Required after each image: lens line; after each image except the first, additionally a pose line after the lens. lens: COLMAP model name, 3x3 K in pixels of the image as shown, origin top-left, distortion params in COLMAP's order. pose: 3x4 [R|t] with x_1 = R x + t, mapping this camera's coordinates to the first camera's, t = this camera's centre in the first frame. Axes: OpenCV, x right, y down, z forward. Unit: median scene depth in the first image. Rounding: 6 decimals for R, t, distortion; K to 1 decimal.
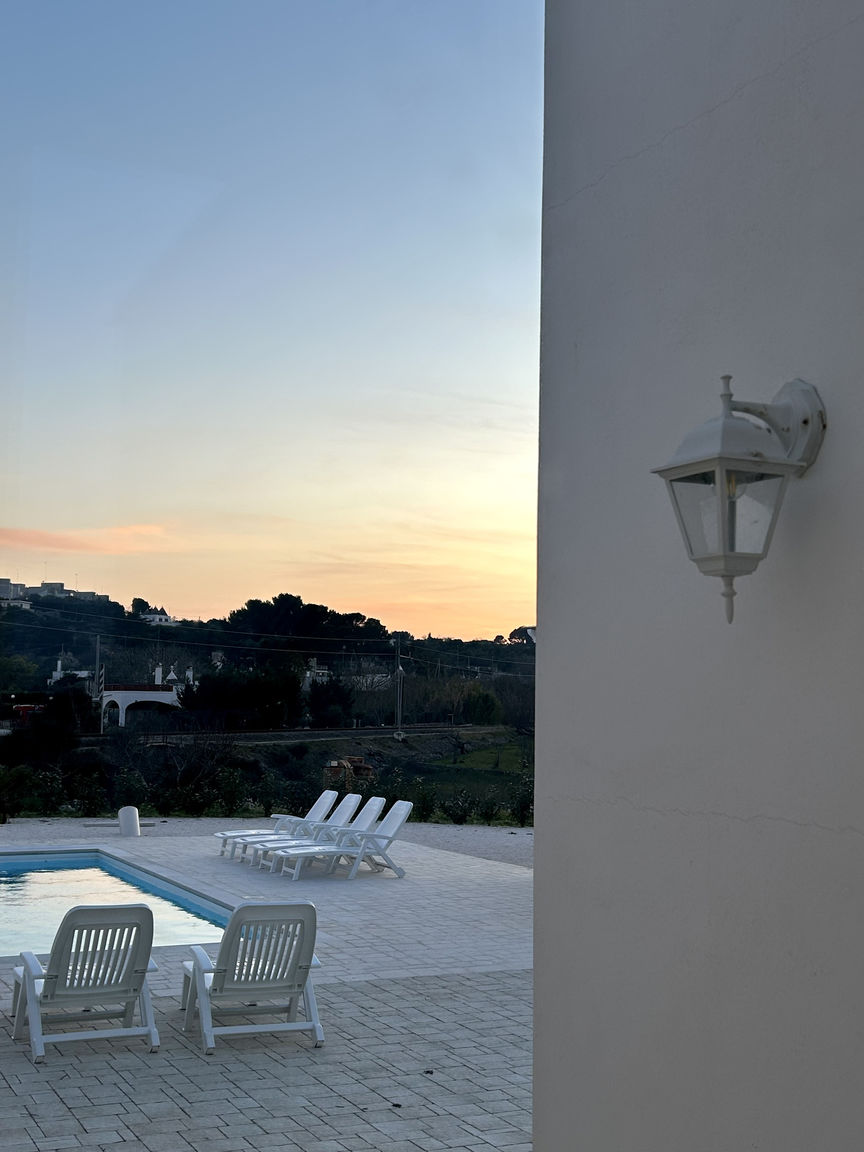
lens RADIAL K [[1397.7, 0, 432.0], [0, 1397.7, 576.0], [0, 0, 1]] dist [0.059242, -0.044452]
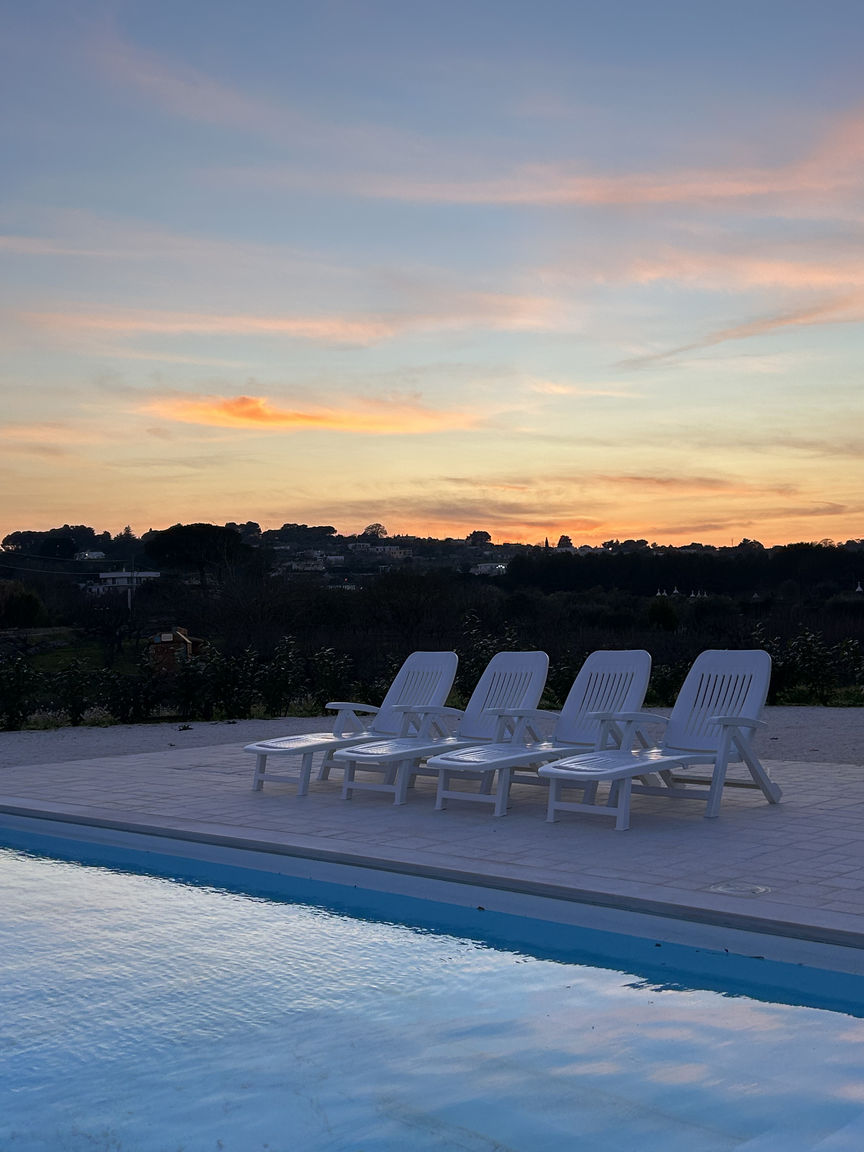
lens RADIAL K [[1397.7, 0, 432.0], [0, 1397.7, 576.0], [0, 0, 1]] dist [0.059242, -0.044452]
pose [[0.938826, -0.032688, 0.342837, -0.349889], [0.008818, 0.997441, 0.070956, 0.121778], [-0.344279, -0.063592, 0.936711, 0.706297]]
